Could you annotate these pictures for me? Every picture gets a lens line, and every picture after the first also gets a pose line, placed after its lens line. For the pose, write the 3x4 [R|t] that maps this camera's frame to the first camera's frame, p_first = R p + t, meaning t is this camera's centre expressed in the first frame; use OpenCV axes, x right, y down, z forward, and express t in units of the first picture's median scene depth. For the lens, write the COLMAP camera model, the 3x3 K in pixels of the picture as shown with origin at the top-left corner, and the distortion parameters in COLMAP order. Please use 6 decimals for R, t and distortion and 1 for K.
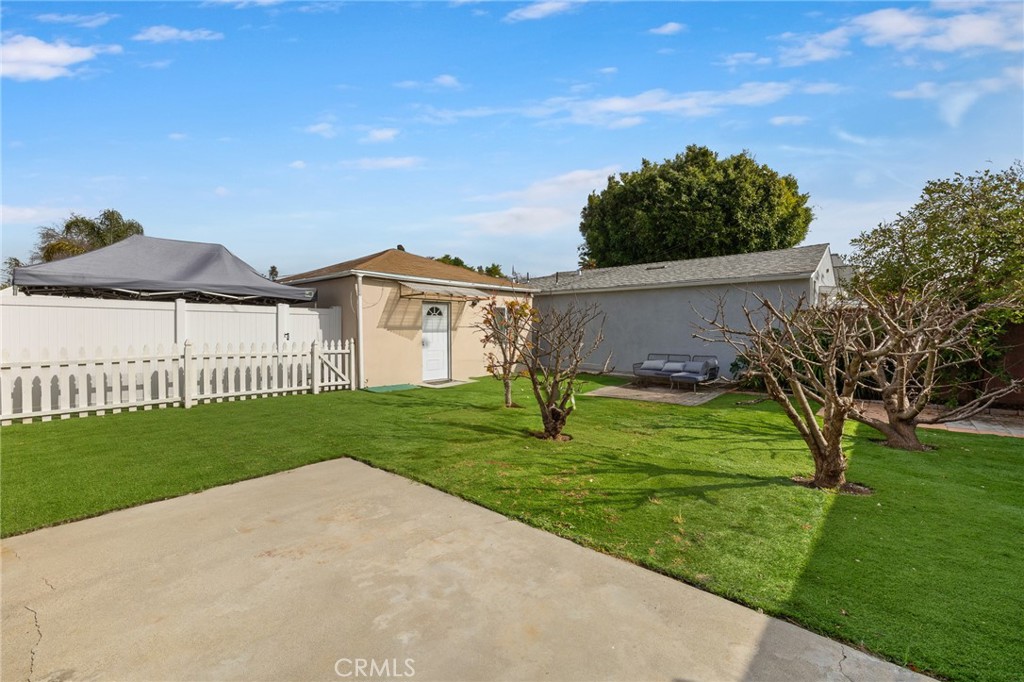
lens RADIAL K [[430.7, 0, 511.8], [0, 430.7, 331.1], [0, 0, 1]] dist [-0.000147, 0.000075]
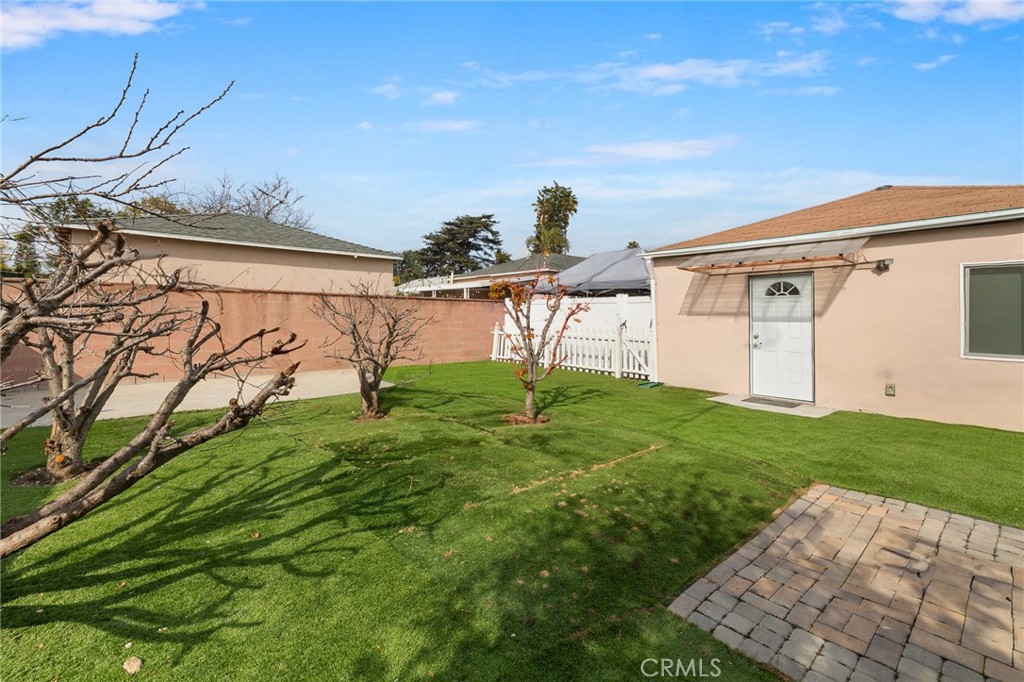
lens RADIAL K [[435.3, 0, 517.3], [0, 435.3, 312.8], [0, 0, 1]] dist [-0.000919, 0.000041]
pose [[-0.101692, -0.006069, -0.994797, 0.542676], [-0.006745, 0.999963, -0.005411, -0.005160], [0.994793, 0.006159, -0.101729, 0.745851]]
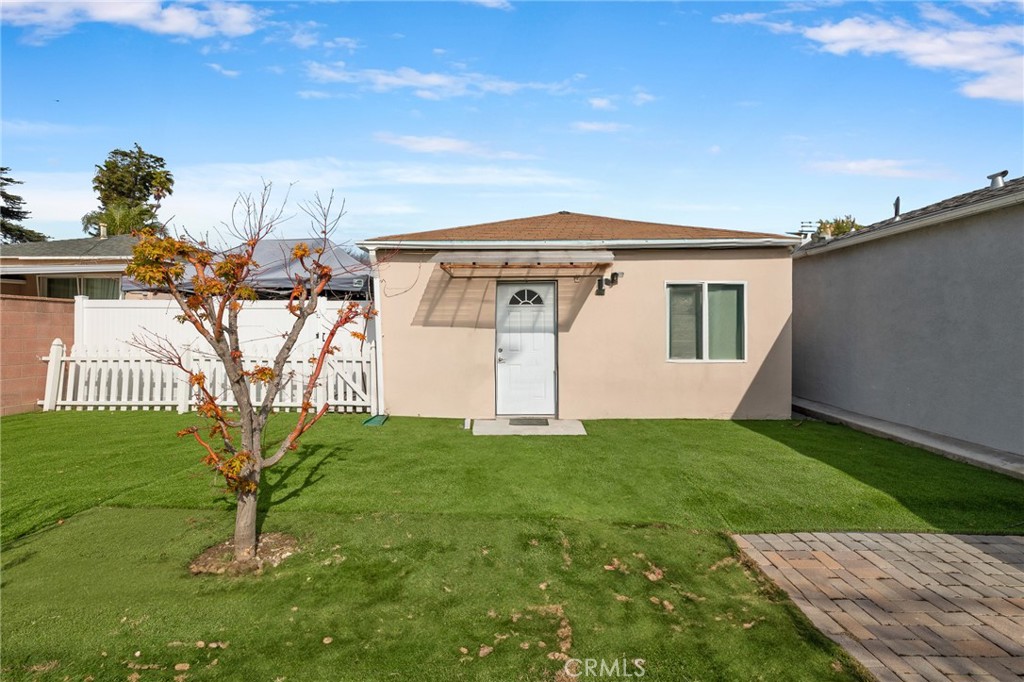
lens RADIAL K [[430.7, 0, 511.8], [0, 430.7, 331.1], [0, 0, 1]] dist [-0.000147, 0.000075]
pose [[0.650987, 0.007859, -0.759048, 0.277830], [-0.003081, 0.999966, 0.007711, -0.004629], [0.759083, -0.002682, 0.650989, 0.662681]]
